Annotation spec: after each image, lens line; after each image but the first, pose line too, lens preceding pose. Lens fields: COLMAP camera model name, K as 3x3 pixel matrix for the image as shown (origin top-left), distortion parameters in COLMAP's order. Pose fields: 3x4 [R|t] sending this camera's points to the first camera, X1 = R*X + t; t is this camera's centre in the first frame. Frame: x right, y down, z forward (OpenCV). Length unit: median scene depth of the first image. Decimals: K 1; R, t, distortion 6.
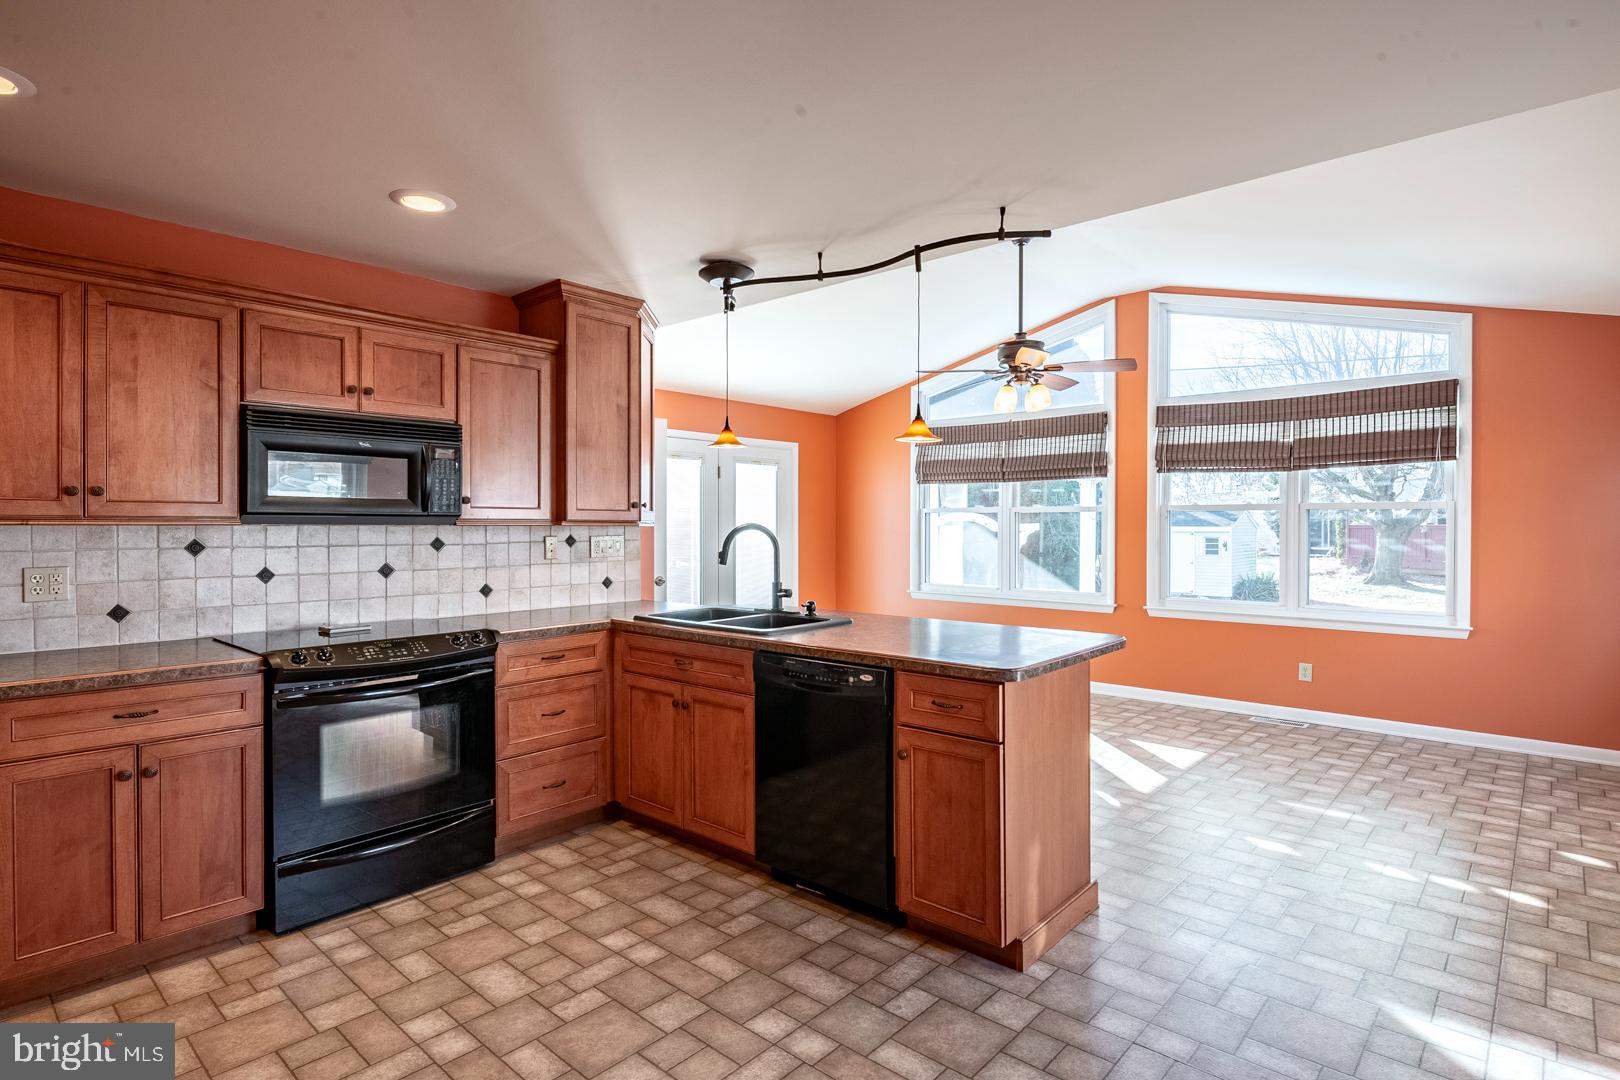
lens RADIAL K [[857.7, 0, 819.5], [0, 857.7, 533.6], [0, 0, 1]] dist [-0.005935, -0.001703]
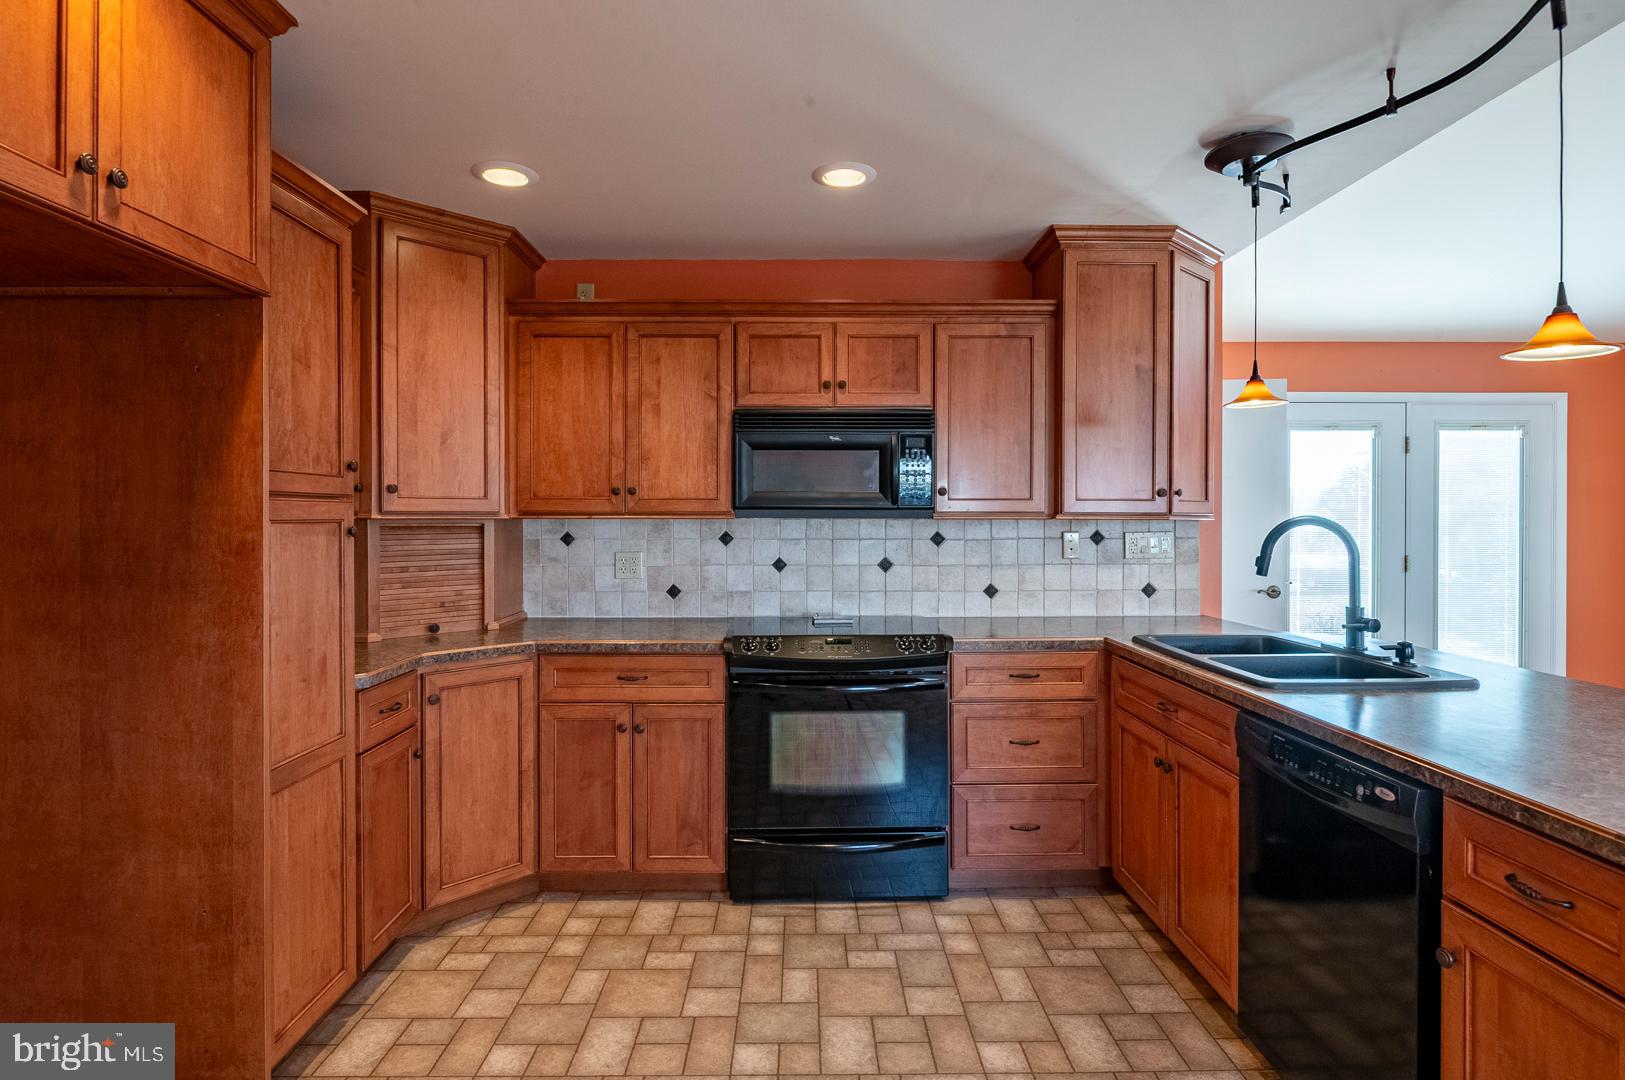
lens RADIAL K [[860.4, 0, 784.5], [0, 860.4, 524.7], [0, 0, 1]] dist [-0.005935, -0.001703]
pose [[0.651815, 0.004648, -0.758364, 0.160648], [-0.007221, 0.999974, -0.000078, -0.002009], [0.758344, 0.005526, 0.651832, 0.249923]]
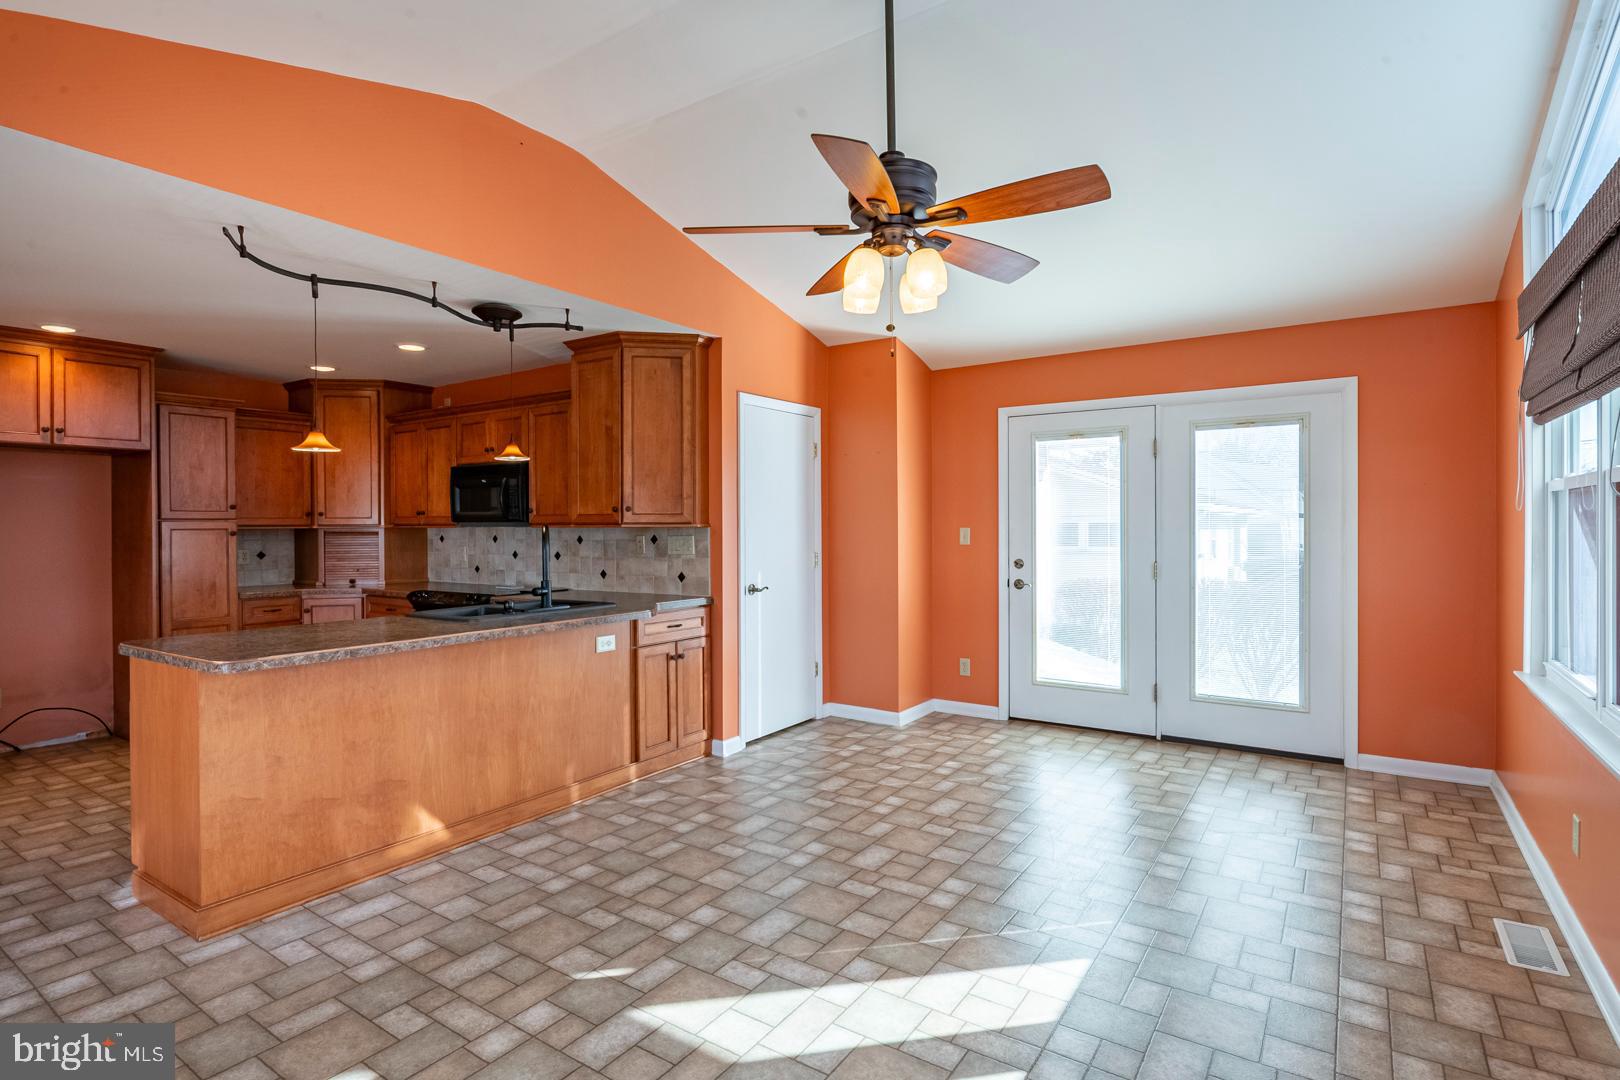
lens RADIAL K [[834.8, 0, 813.1], [0, 834.8, 546.4], [0, 0, 1]] dist [0.002894, -0.007215]
pose [[0.093180, 0.023614, -0.995369, 0.998563], [-0.006101, 0.999713, 0.023146, -0.012030], [0.995631, 0.003916, 0.093297, 1.232944]]
